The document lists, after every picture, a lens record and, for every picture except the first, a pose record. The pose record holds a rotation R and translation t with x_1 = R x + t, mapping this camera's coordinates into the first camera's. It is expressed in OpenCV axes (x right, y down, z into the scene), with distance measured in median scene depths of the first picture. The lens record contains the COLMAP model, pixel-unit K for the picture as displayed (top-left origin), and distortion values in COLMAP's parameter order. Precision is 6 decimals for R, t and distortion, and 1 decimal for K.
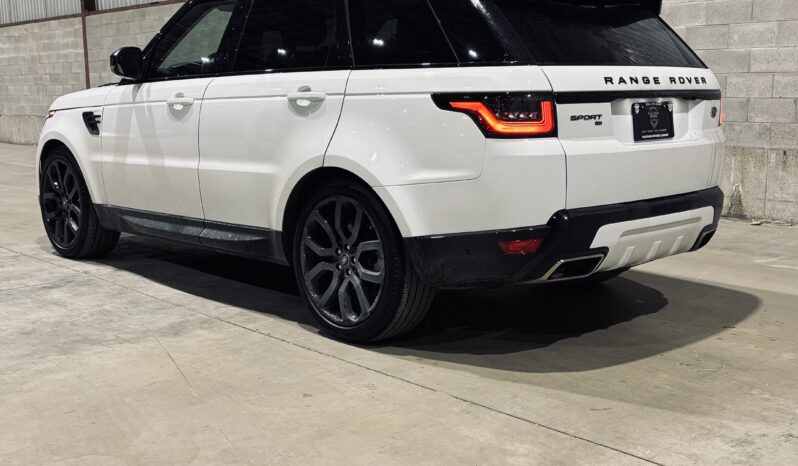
lens RADIAL K [[948.7, 0, 399.0], [0, 948.7, 233.0], [0, 0, 1]] dist [0.087262, -0.017944]
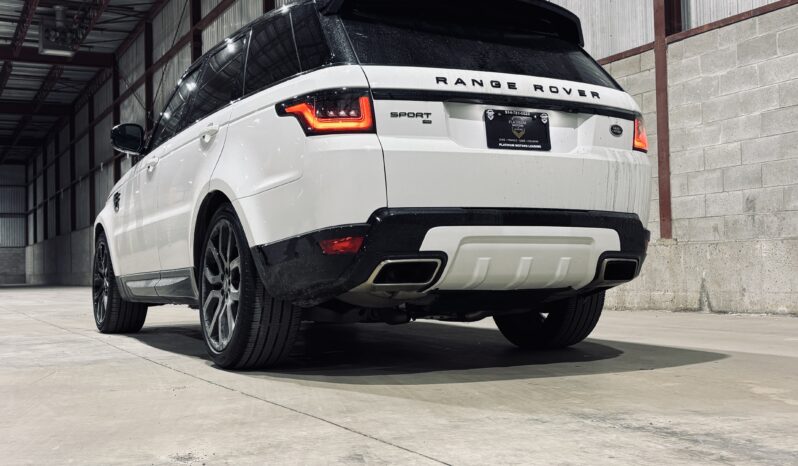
lens RADIAL K [[951.3, 0, 399.1], [0, 951.3, 219.5], [0, 0, 1]] dist [0.276320, -0.005574]
pose [[0.957729, -0.024304, -0.286643, 0.451599], [-0.038030, 0.976982, -0.209904, 0.184349], [0.285146, 0.211932, 0.934760, 0.103946]]
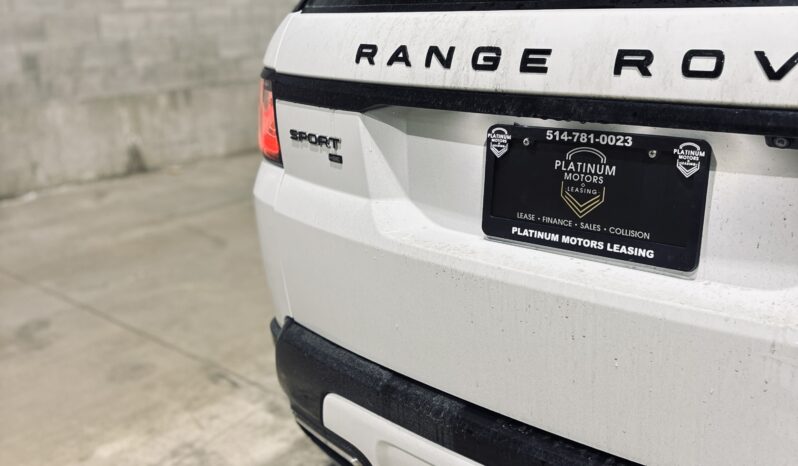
lens RADIAL K [[767.9, 0, 399.0], [0, 767.9, 233.0], [0, 0, 1]] dist [0.175180, -0.004531]
pose [[0.122994, 0.273660, -0.953930, 0.533234], [-0.138279, 0.956577, 0.256590, -0.171435], [0.982726, 0.100350, 0.155495, 0.965154]]
